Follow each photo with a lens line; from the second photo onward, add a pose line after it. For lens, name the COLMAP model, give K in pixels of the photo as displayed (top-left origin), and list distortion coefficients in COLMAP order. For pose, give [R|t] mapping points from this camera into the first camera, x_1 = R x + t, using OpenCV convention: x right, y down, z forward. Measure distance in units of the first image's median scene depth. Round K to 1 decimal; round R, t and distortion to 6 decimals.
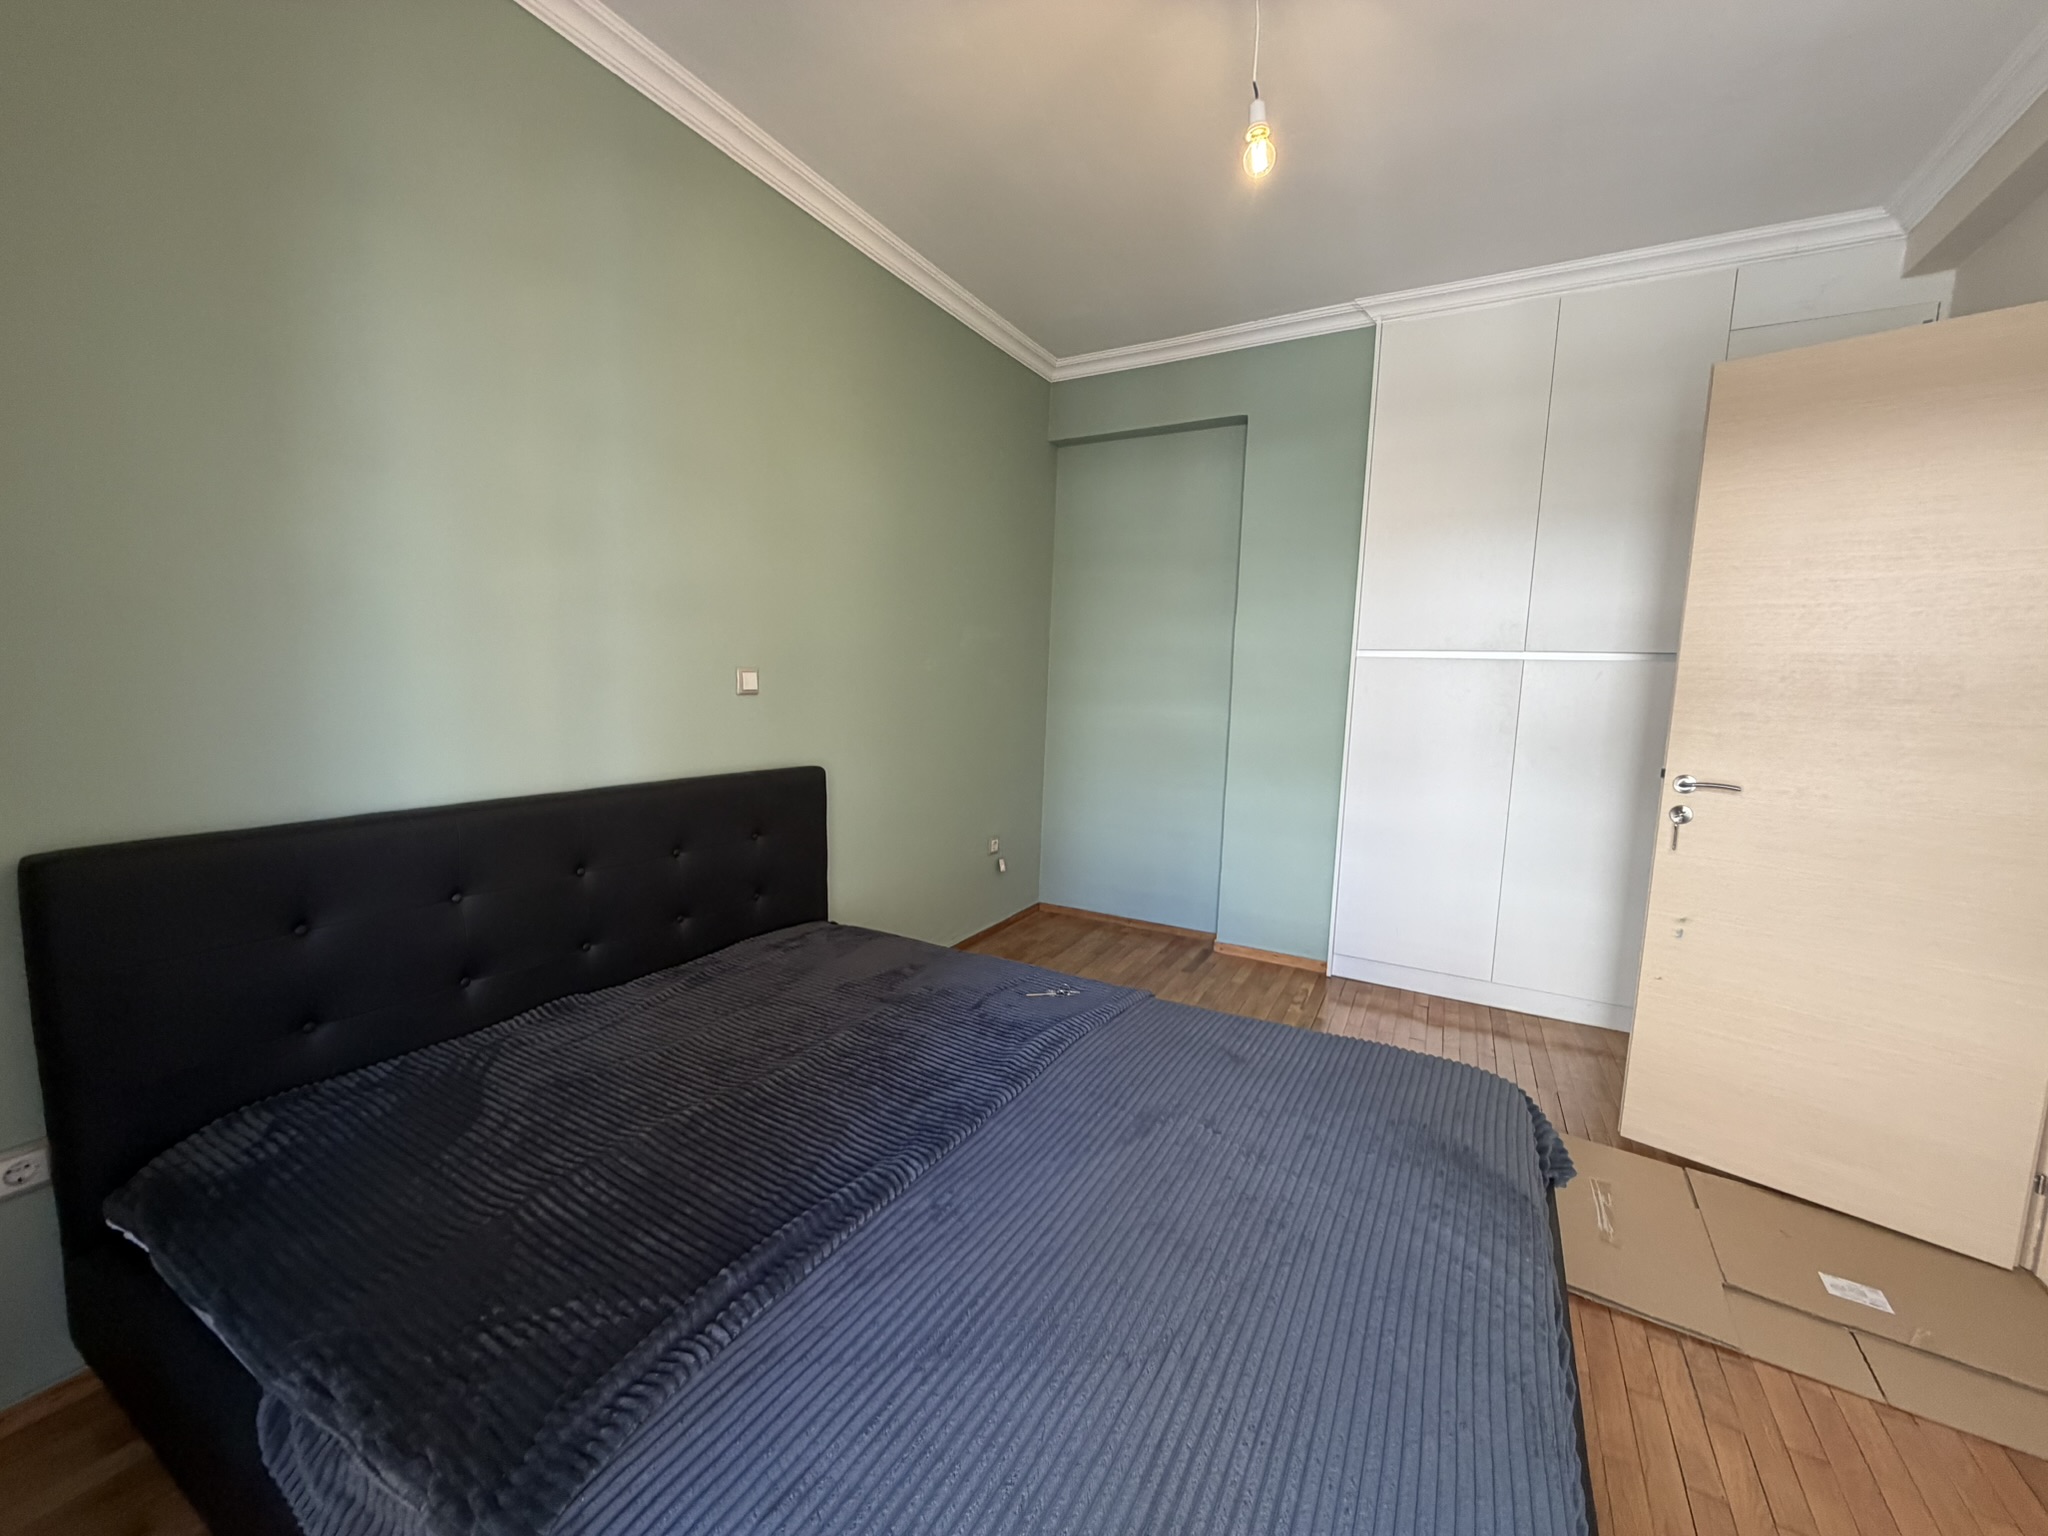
lens RADIAL K [[811.5, 0, 1021.6], [0, 811.5, 764.9], [0, 0, 1]] dist [-0.002034, -0.000263]
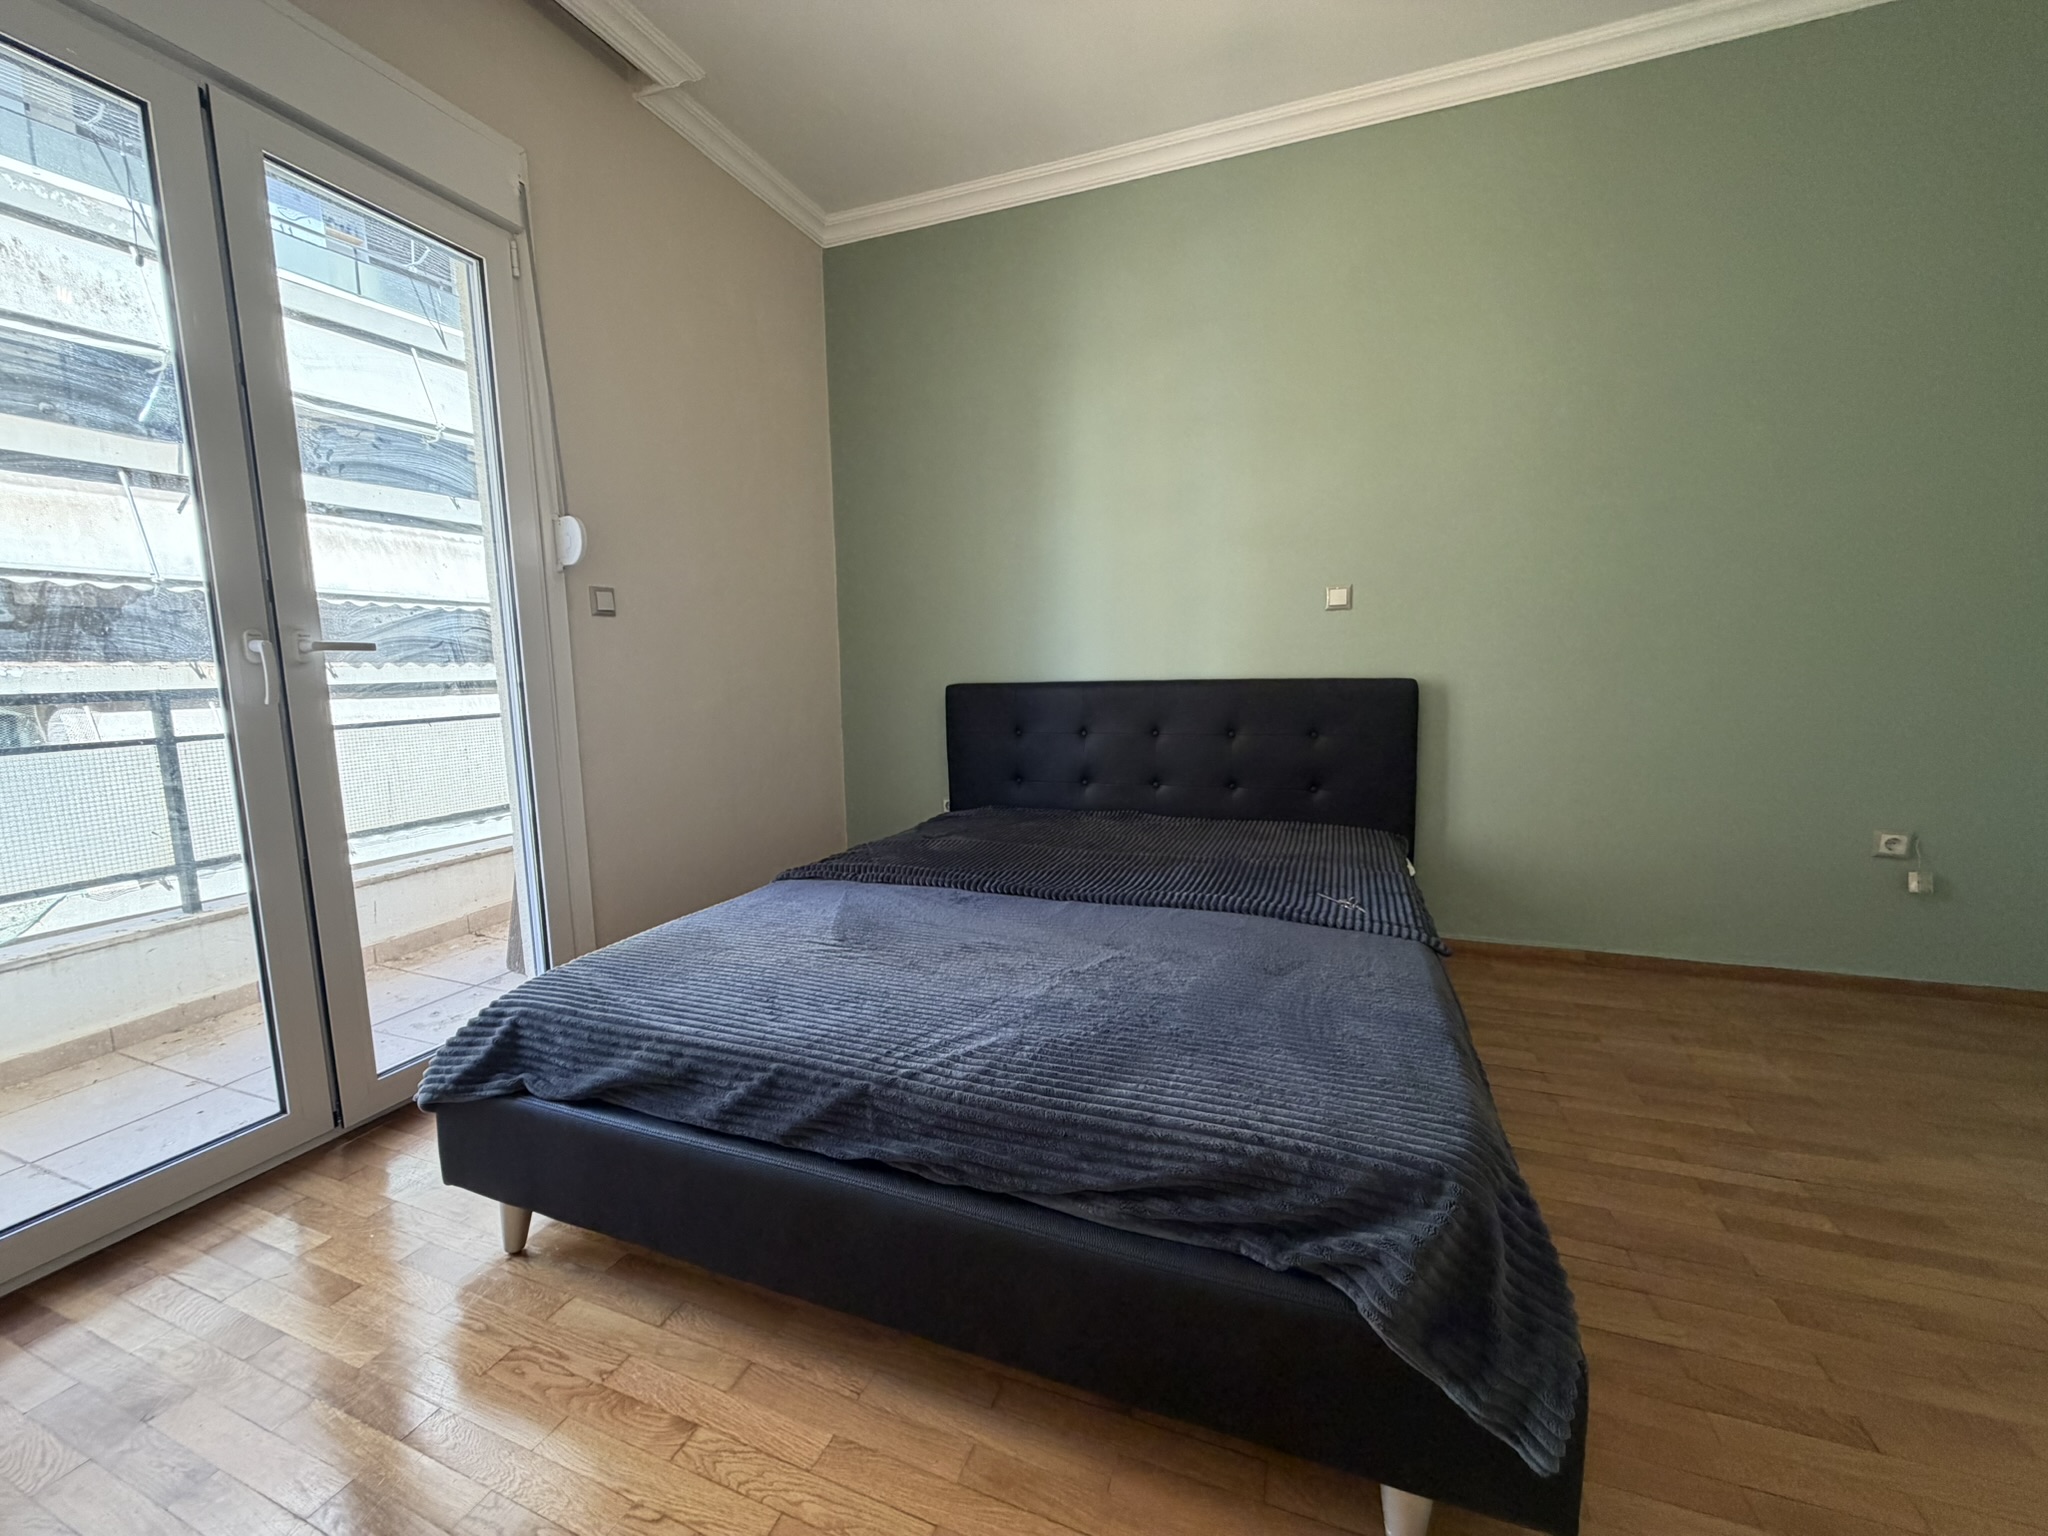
lens RADIAL K [[811.5, 0, 1021.6], [0, 811.5, 764.9], [0, 0, 1]] dist [-0.002034, -0.000263]
pose [[0.147591, 0.095713, -0.984406, 0.724710], [-0.081695, 0.993085, 0.084308, 0.067444], [0.985669, 0.067978, 0.154390, 0.413997]]
